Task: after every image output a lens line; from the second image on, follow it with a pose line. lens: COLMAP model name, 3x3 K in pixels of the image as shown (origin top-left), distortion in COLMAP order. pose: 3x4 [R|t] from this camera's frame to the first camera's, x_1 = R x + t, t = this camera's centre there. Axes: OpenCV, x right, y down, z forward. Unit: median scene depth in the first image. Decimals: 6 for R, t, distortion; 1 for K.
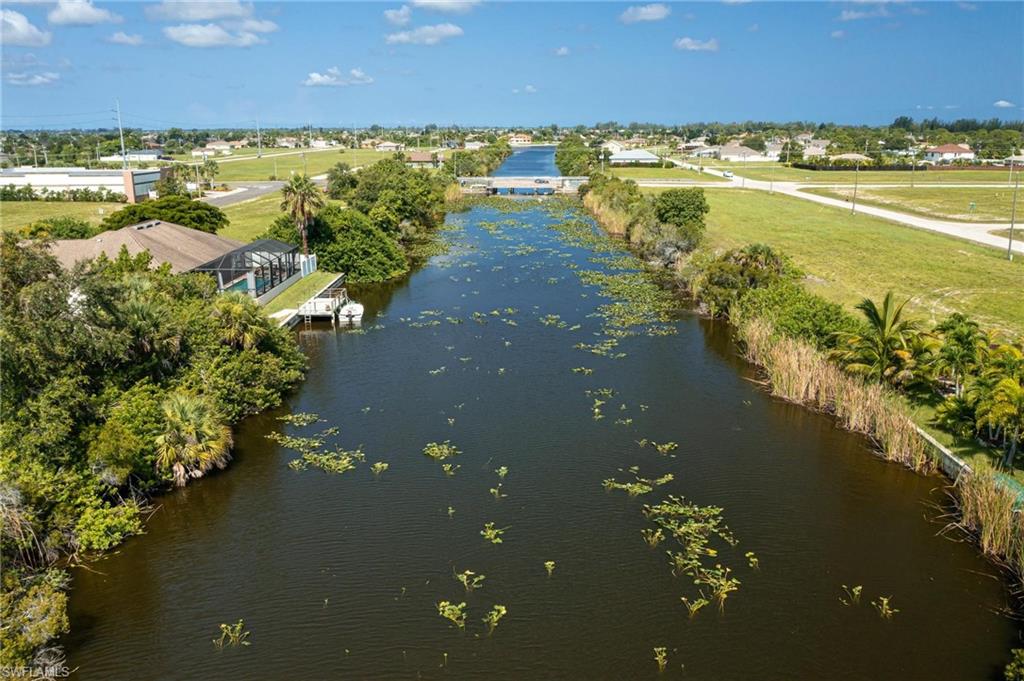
lens RADIAL K [[805.5, 0, 512.2], [0, 805.5, 330.7], [0, 0, 1]] dist [-0.026988, -0.005596]
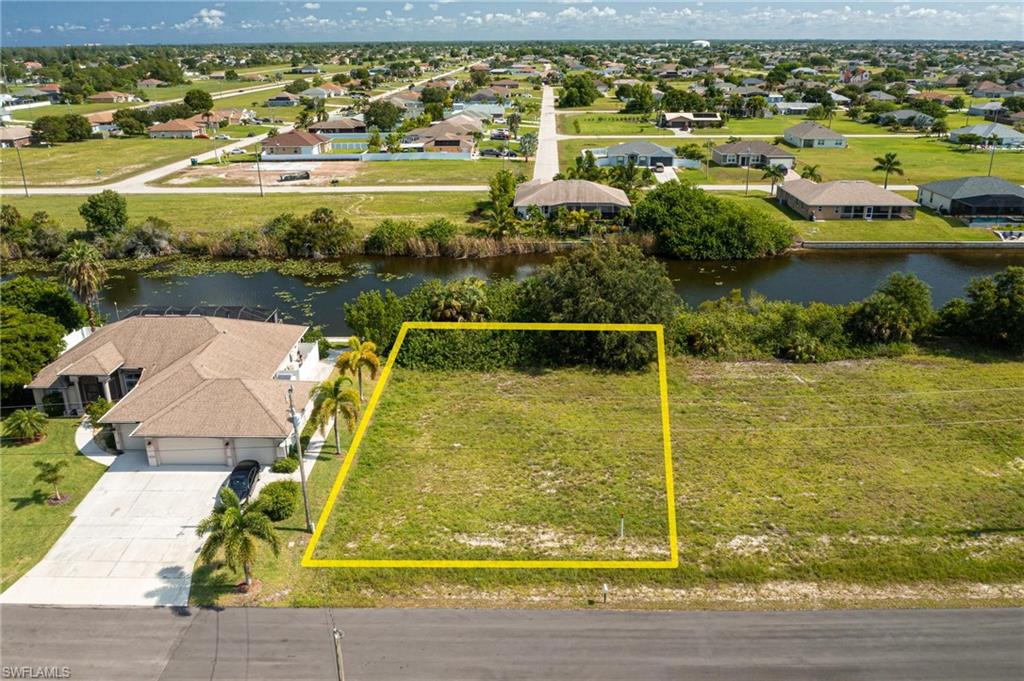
lens RADIAL K [[805.5, 0, 512.2], [0, 805.5, 307.5], [0, 0, 1]] dist [-0.026988, -0.005596]
pose [[-0.001988, -0.310832, 0.950463, -1.168519], [0.248855, 0.920410, 0.301524, -0.283091], [-0.968539, 0.237127, 0.075522, 0.478799]]
